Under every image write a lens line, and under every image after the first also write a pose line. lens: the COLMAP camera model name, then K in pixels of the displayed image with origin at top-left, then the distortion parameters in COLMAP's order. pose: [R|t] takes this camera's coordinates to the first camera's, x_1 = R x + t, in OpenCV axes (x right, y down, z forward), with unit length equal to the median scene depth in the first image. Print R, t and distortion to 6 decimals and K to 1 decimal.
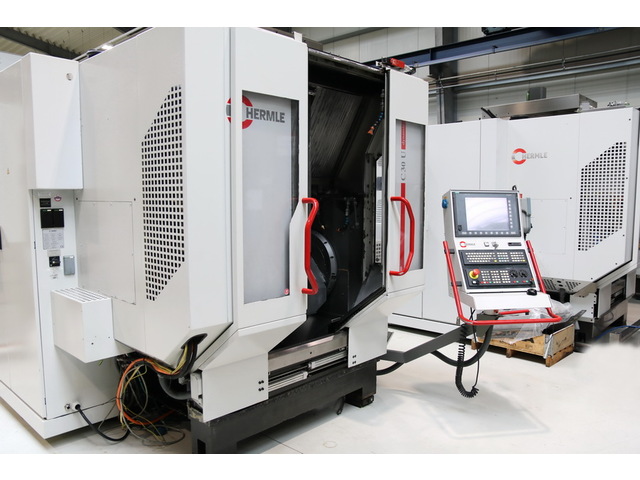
lens RADIAL K [[503.8, 0, 318.0], [0, 503.8, 251.0], [0, 0, 1]] dist [-0.119143, 0.100085]
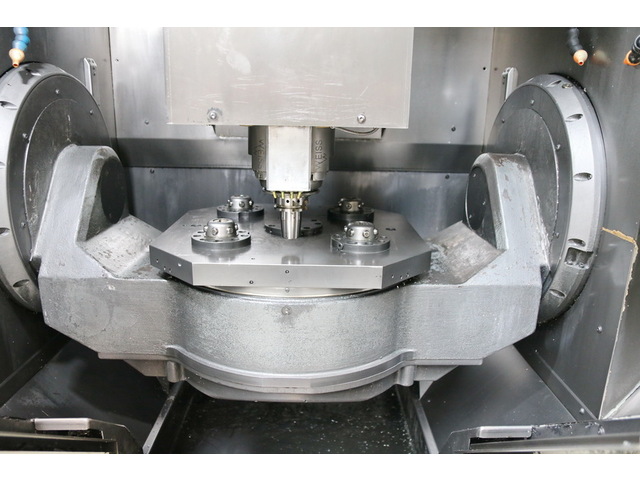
lens RADIAL K [[508.3, 0, 318.0], [0, 508.3, 251.3], [0, 0, 1]] dist [-0.123352, 0.104990]
pose [[0.692358, 0.211716, -0.689795, 0.127432], [-0.099623, 0.974877, 0.199223, 0.014787], [0.714644, -0.069214, 0.696056, 0.825596]]
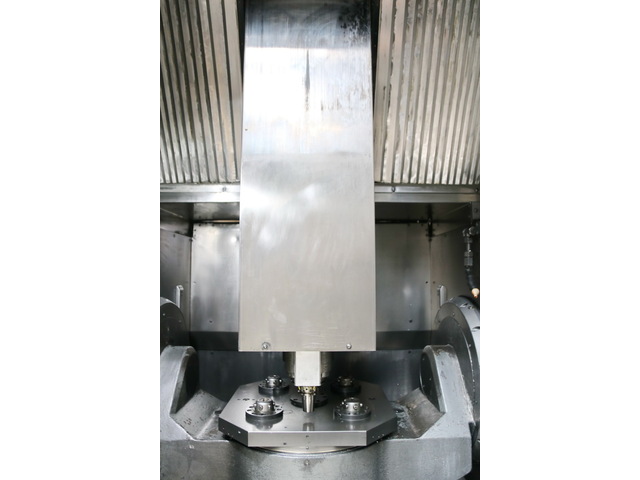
lens RADIAL K [[391.6, 0, 324.9], [0, 391.6, 243.8], [0, 0, 1]] dist [-0.125802, 0.105931]
pose [[0.701770, -0.053636, -0.710382, 0.182820], [-0.075960, 0.985844, -0.149473, -0.033223], [0.708343, 0.158856, 0.687761, 0.761880]]
